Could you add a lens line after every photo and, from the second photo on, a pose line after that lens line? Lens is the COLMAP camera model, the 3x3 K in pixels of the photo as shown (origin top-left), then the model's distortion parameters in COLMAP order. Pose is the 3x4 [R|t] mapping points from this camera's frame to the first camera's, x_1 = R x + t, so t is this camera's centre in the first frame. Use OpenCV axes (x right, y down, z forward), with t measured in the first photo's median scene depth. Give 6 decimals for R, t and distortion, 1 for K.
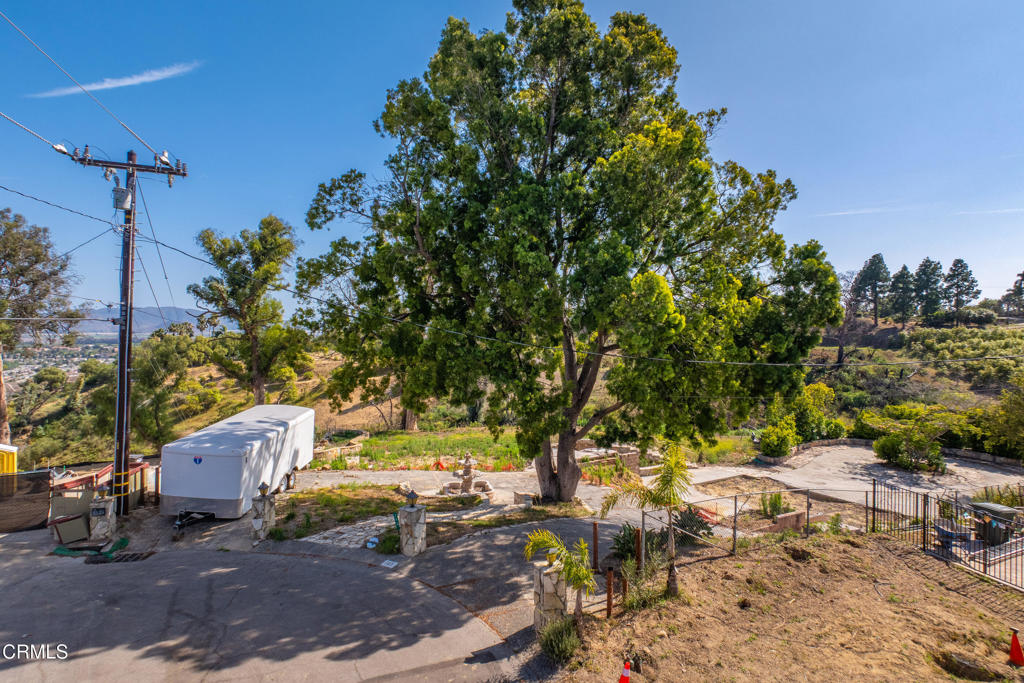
lens RADIAL K [[585.7, 0, 513.2], [0, 585.7, 338.5], [0, 0, 1]] dist [0.043763, -0.015572]
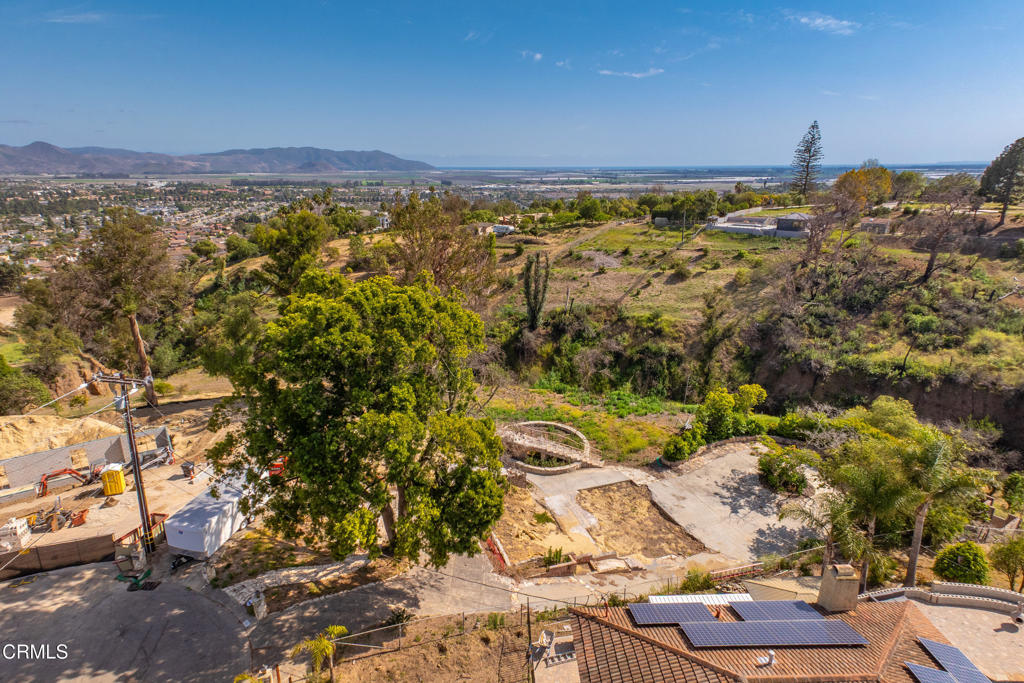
lens RADIAL K [[585.7, 0, 510.8], [0, 585.7, 343.2], [0, 0, 1]] dist [0.043763, -0.015572]
pose [[0.977433, 0.058321, -0.203034, 0.108565], [-0.000566, 0.961853, 0.273565, -0.115607], [0.211244, -0.267277, 0.940180, -0.049316]]
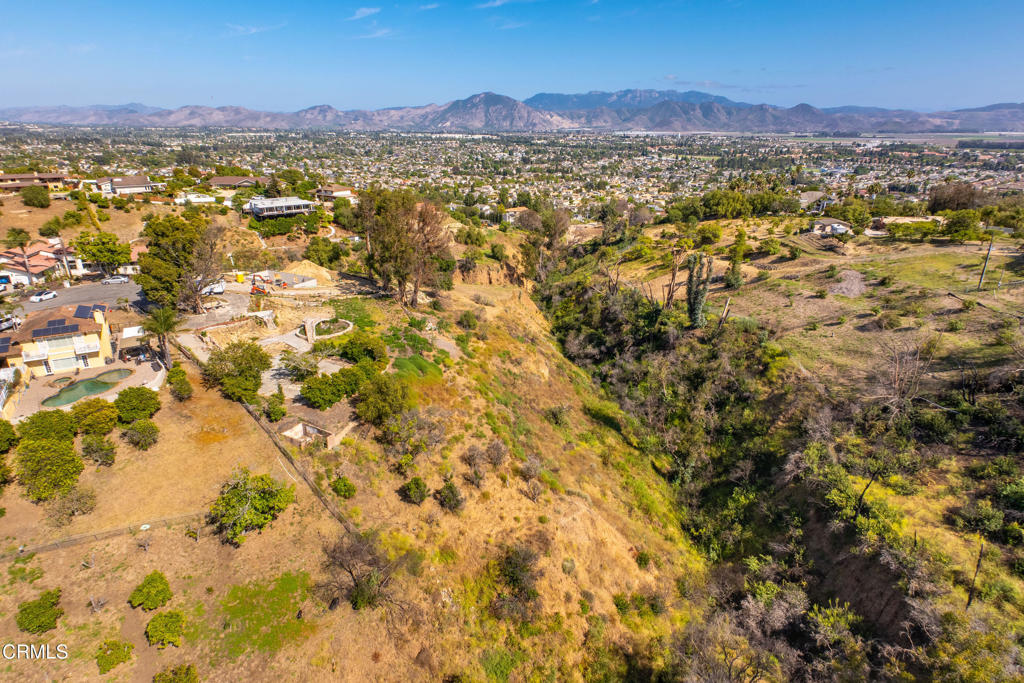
lens RADIAL K [[585.7, 0, 513.6], [0, 585.7, 338.2], [0, 0, 1]] dist [0.043763, -0.015572]
pose [[0.251657, 0.333871, -0.908405, 0.811661], [-0.018108, 0.940073, 0.340493, -0.191108], [0.967647, -0.069238, 0.242621, 0.374520]]
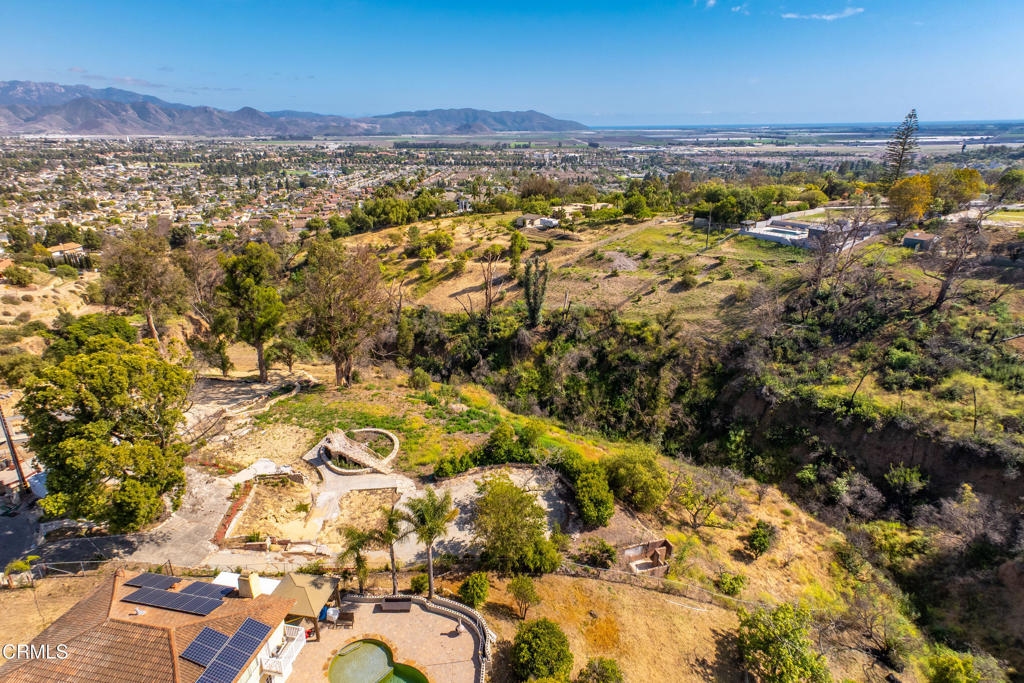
lens RADIAL K [[585.7, 0, 508.4], [0, 585.7, 345.0], [0, 0, 1]] dist [0.043763, -0.015572]
pose [[0.889563, 0.155446, -0.429551, 0.381014], [-0.000961, 0.940957, 0.338524, -0.203609], [0.456811, -0.300726, 0.837190, -0.033987]]
